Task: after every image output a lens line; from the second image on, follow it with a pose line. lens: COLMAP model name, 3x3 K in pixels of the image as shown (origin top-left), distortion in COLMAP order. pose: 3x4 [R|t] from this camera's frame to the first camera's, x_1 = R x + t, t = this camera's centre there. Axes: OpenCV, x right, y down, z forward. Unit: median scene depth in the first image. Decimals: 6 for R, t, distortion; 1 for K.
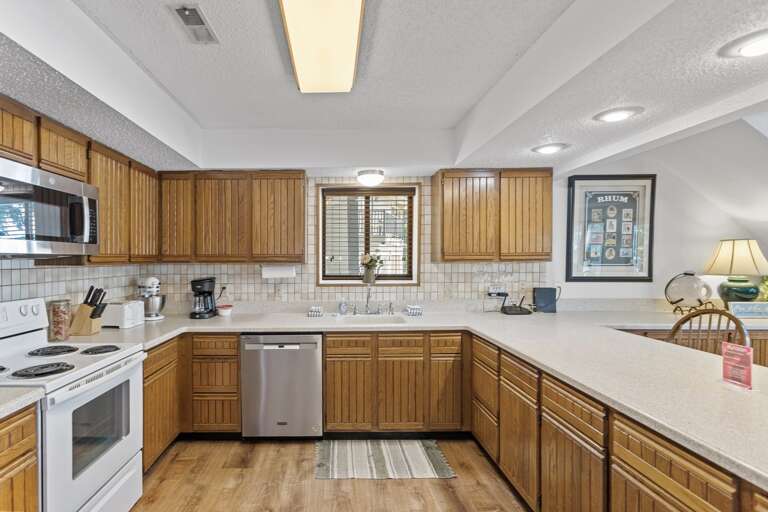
lens RADIAL K [[379.9, 0, 333.2], [0, 379.9, 260.6], [0, 0, 1]] dist [0.001724, 0.000209]
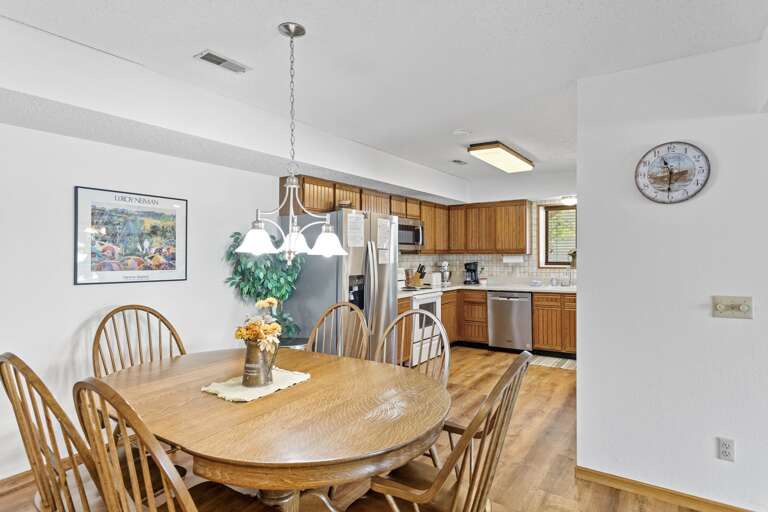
lens RADIAL K [[428.3, 0, 384.0], [0, 428.3, 256.0], [0, 0, 1]] dist [-0.005927, 0.018115]
pose [[0.831380, 0.000710, -0.555703, 0.493550], [0.000816, 0.999997, 0.002499, 0.011963], [0.555703, -0.002531, 0.831377, -1.019395]]
